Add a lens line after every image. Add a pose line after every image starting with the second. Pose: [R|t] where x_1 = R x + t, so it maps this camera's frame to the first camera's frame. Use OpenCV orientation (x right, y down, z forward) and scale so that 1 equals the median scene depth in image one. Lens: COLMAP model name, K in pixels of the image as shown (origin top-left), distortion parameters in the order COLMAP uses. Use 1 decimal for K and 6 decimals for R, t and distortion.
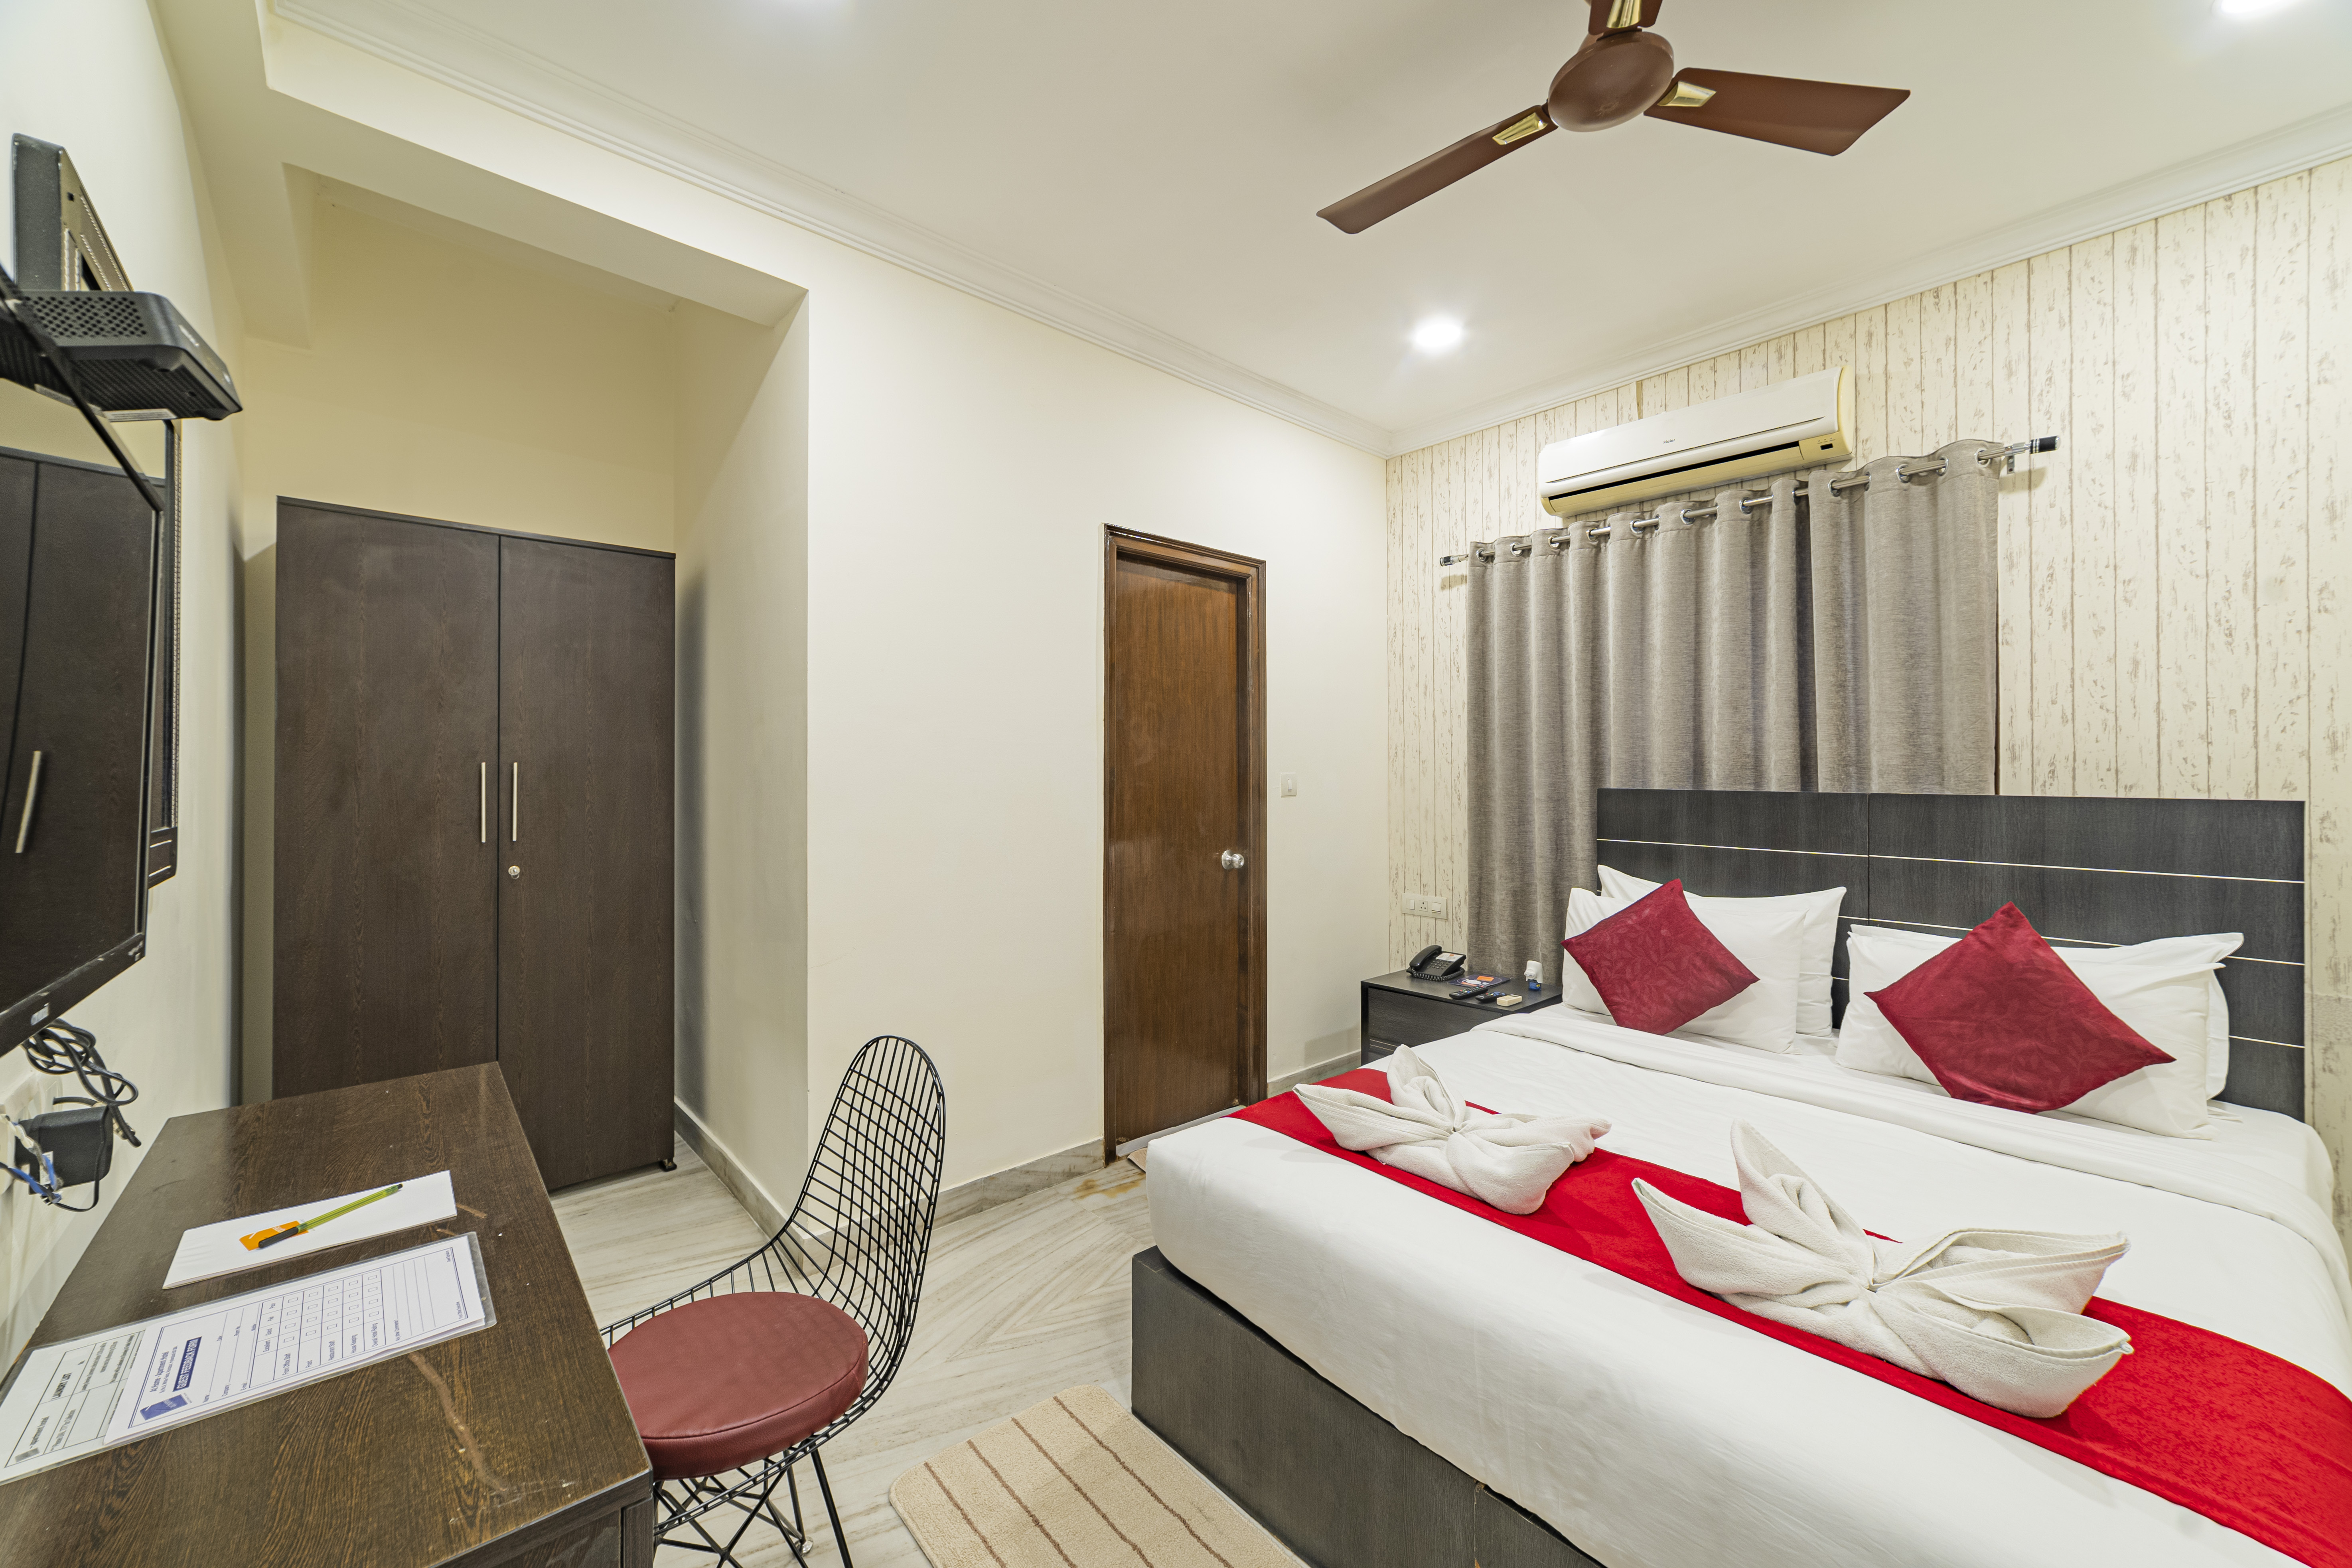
lens RADIAL K [[904.1, 0, 1157.6], [0, 904.1, 758.1], [0, 0, 1]] dist [0.012348, 0.000689]
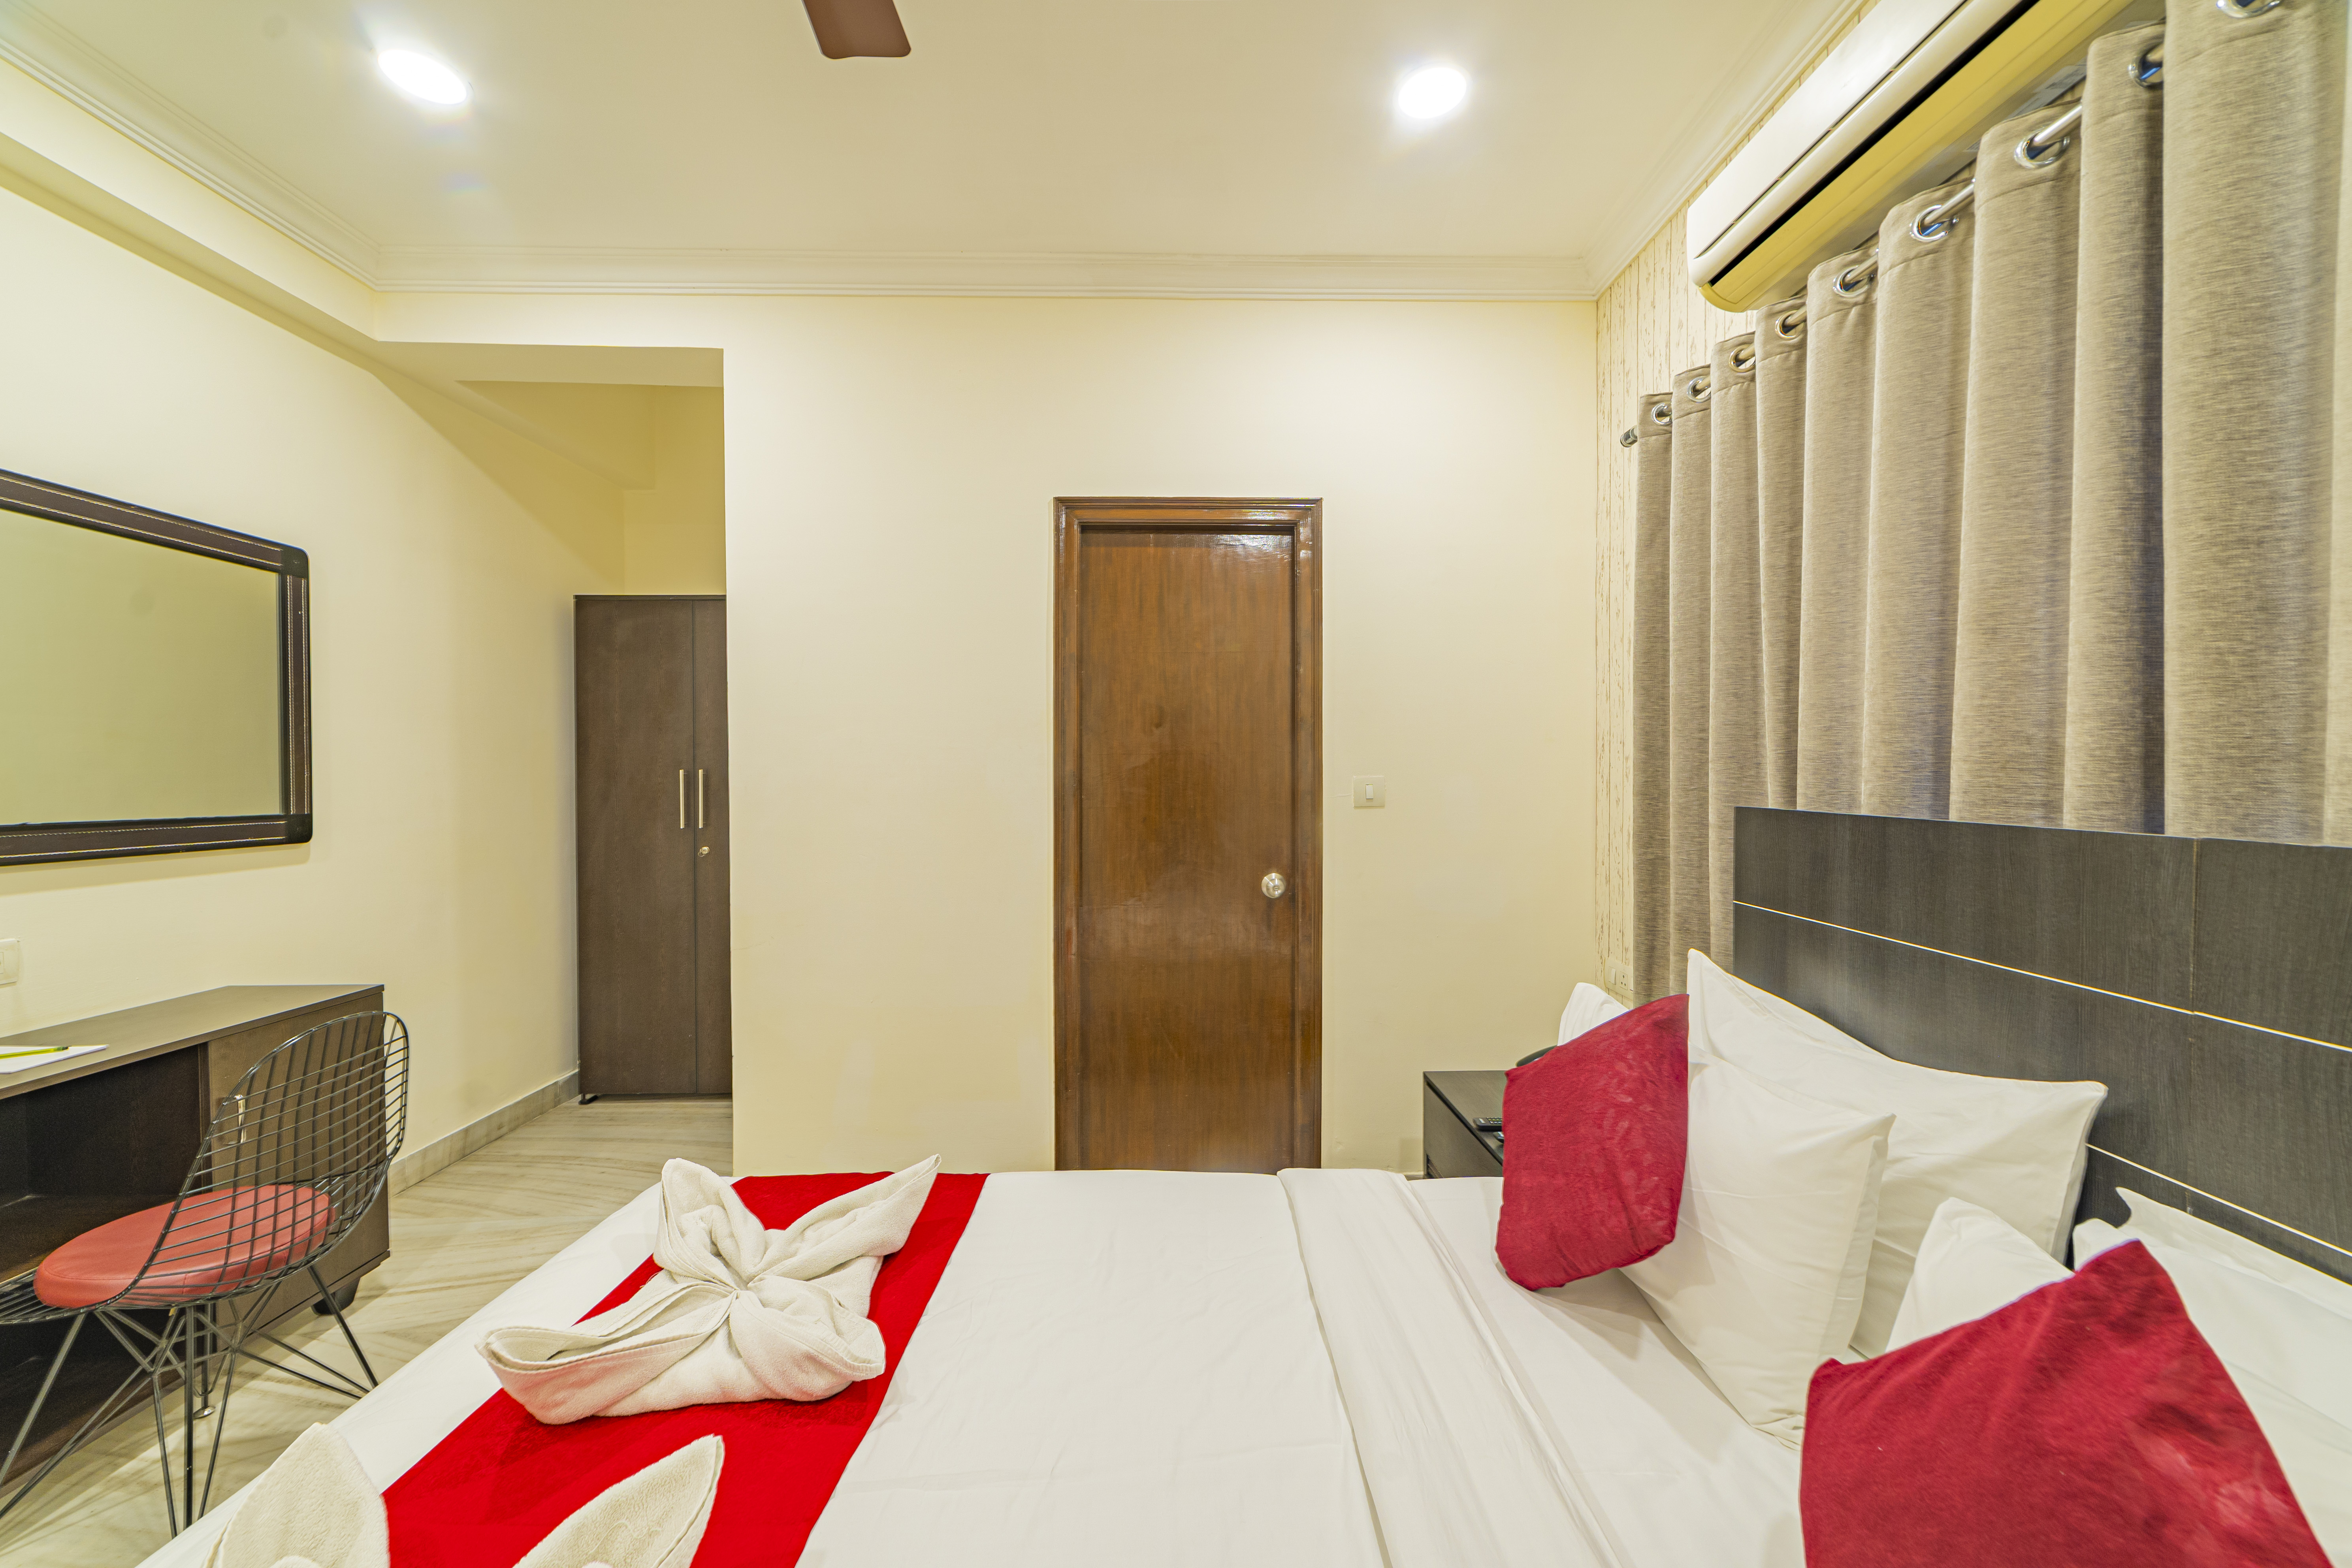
lens RADIAL K [[904.1, 0, 1174.3], [0, 904.1, 783.6], [0, 0, 1]] dist [0.012348, 0.000689]
pose [[0.757756, 0.007219, -0.652498, 0.600841], [0.014510, 0.999505, 0.027909, -0.001403], [0.652377, -0.030616, 0.757276, 0.385640]]
